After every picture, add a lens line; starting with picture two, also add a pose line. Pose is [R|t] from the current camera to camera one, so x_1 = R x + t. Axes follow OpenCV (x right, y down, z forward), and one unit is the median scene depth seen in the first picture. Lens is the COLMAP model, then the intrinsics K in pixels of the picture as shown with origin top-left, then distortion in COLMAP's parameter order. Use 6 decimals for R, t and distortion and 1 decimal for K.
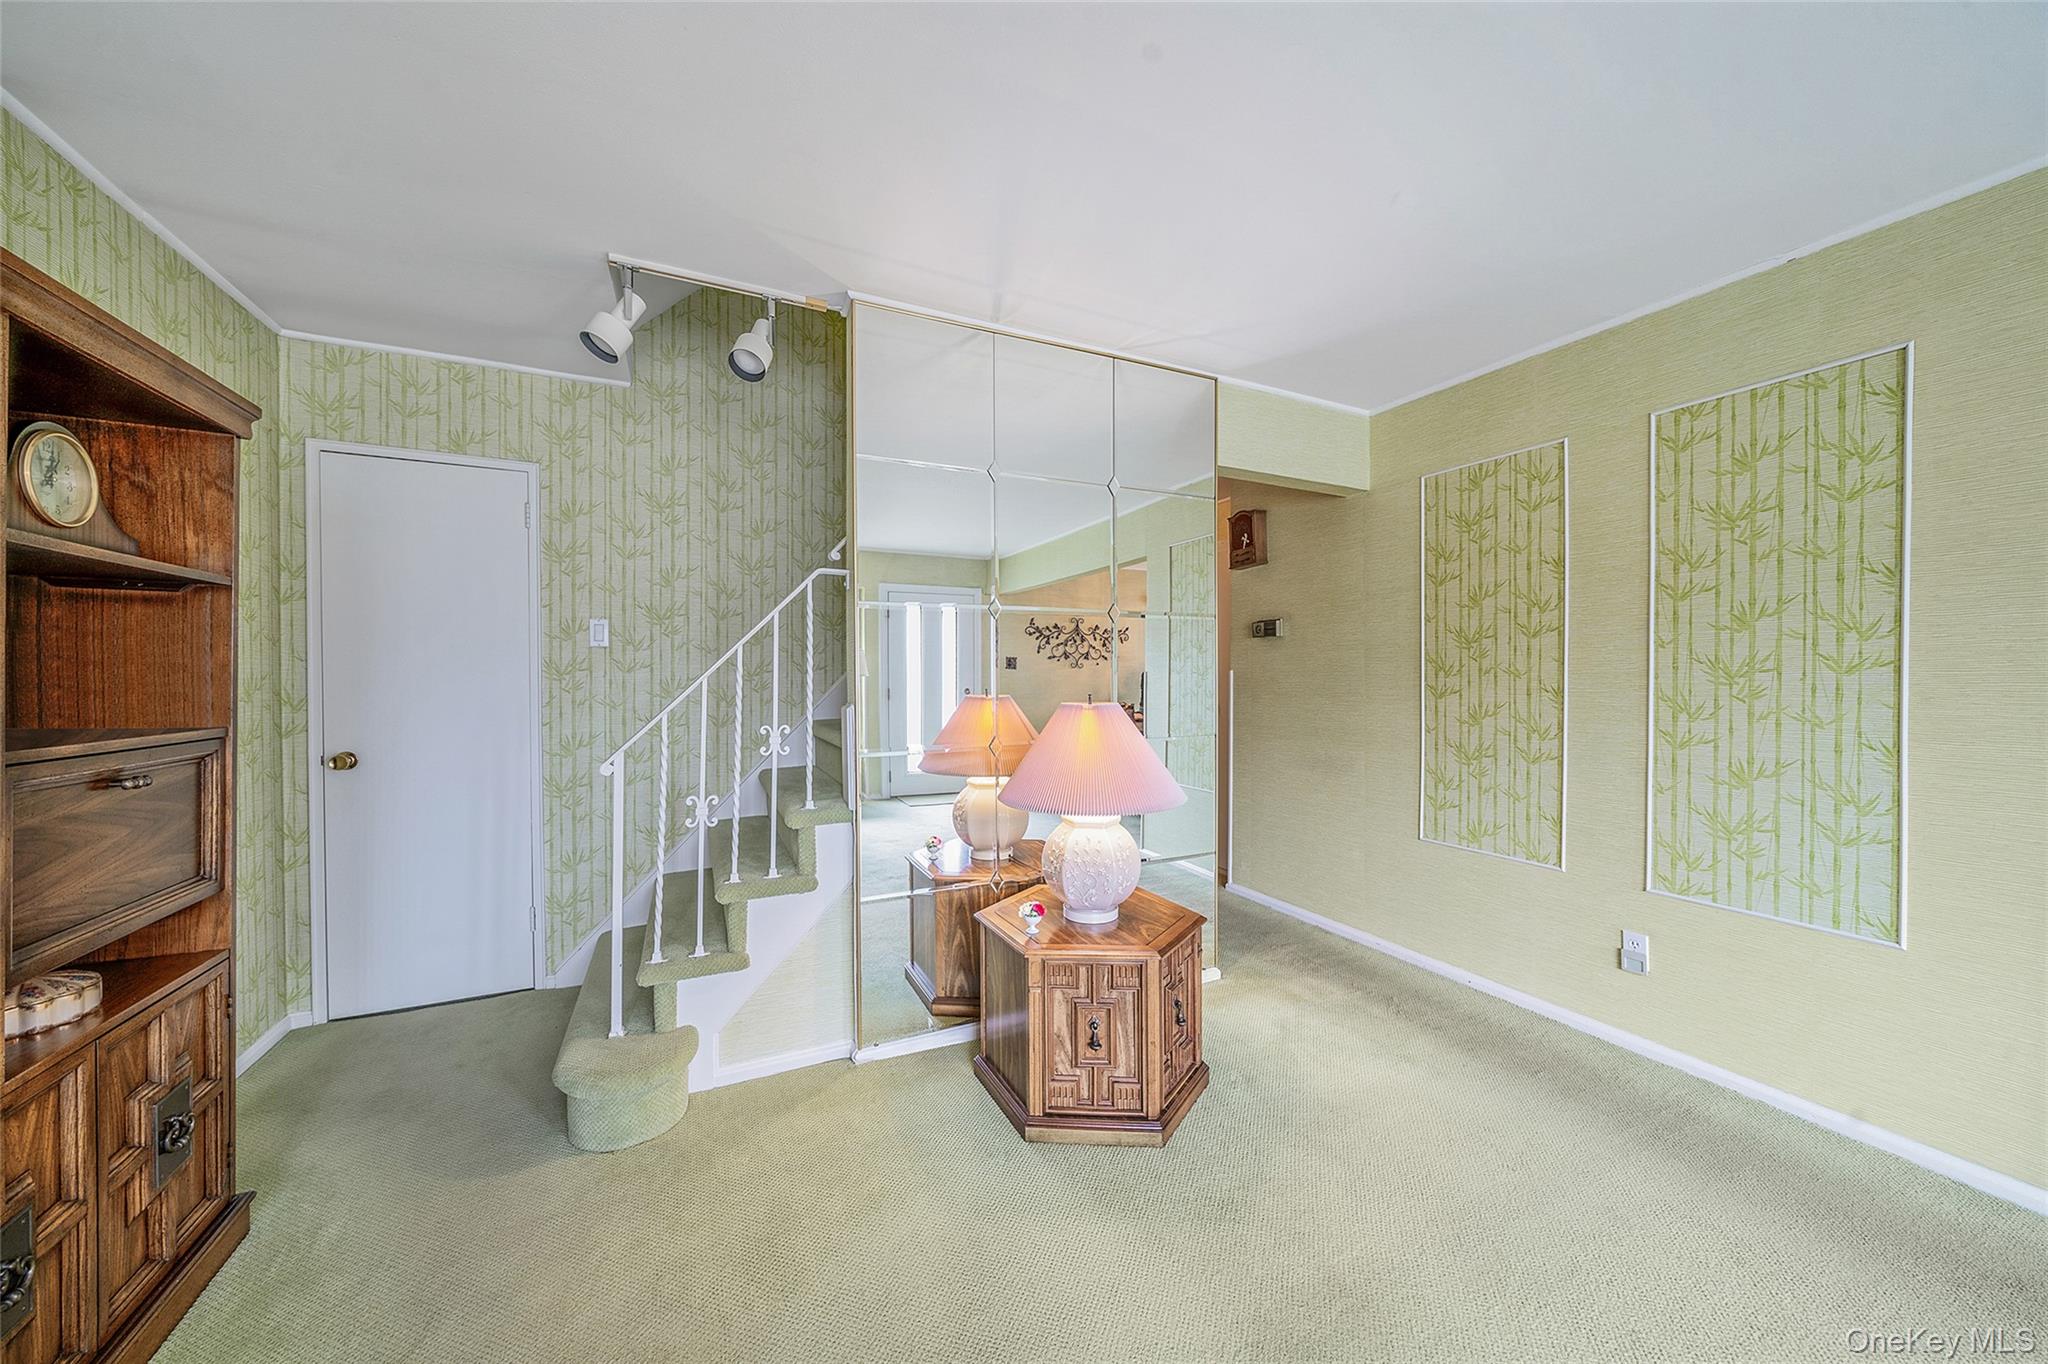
lens RADIAL K [[712.0, 0, 1019.3], [0, 712.0, 682.2], [0, 0, 1]] dist [-0.001004, 0.000198]
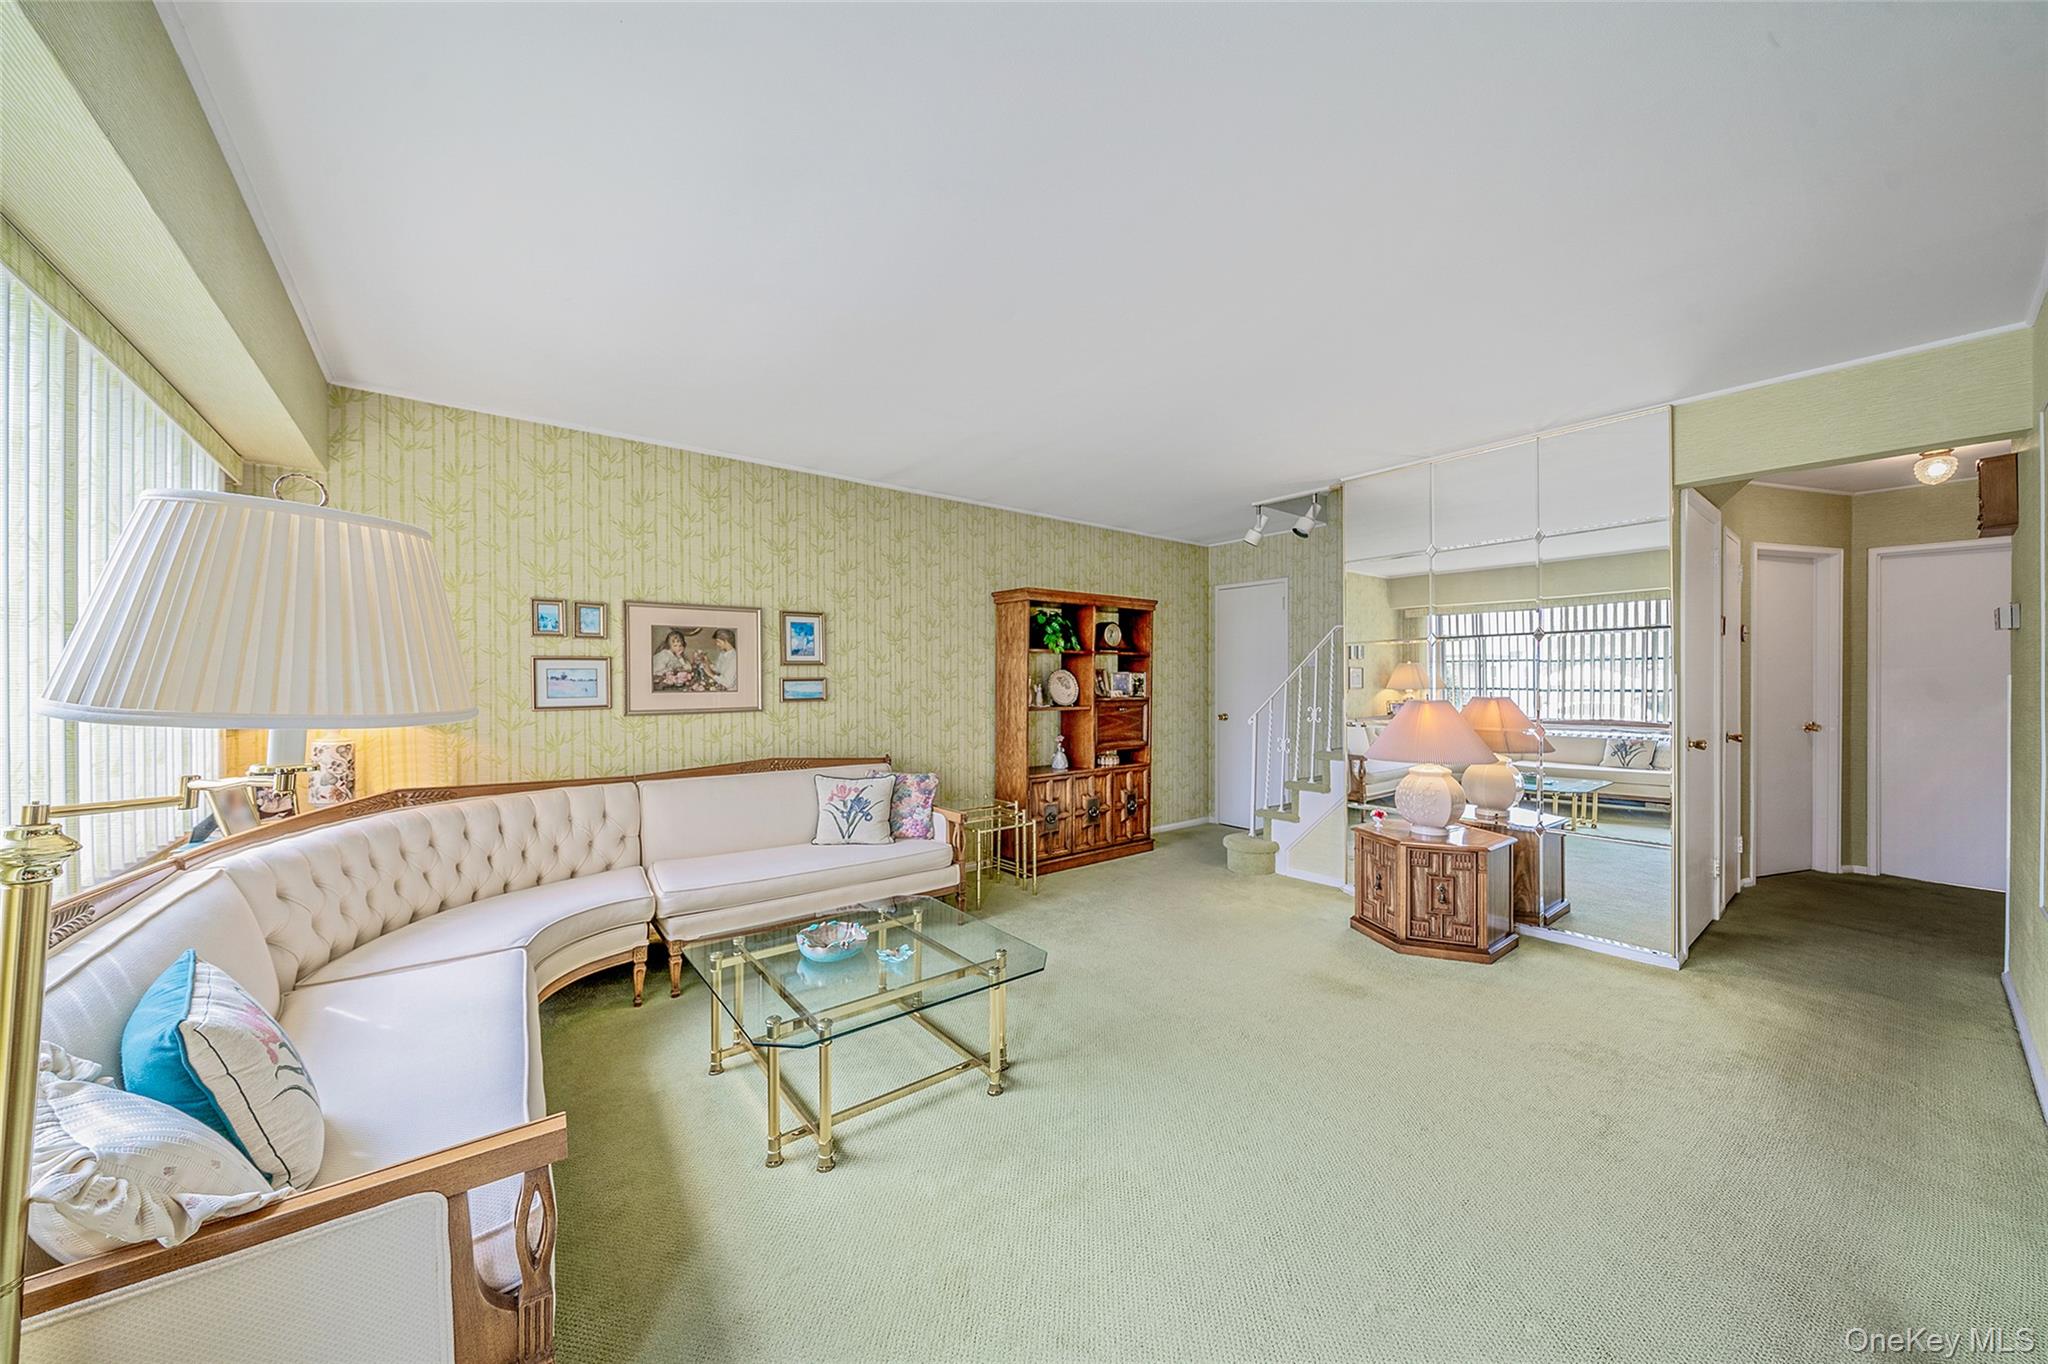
lens RADIAL K [[712.0, 0, 1024.5], [0, 712.0, 681.4], [0, 0, 1]] dist [-0.001004, 0.000198]
pose [[0.231608, 0.002373, -0.972806, 1.393424], [-0.008120, 0.999967, 0.000506, -0.005820], [0.972775, 0.007782, 0.231620, -0.246723]]
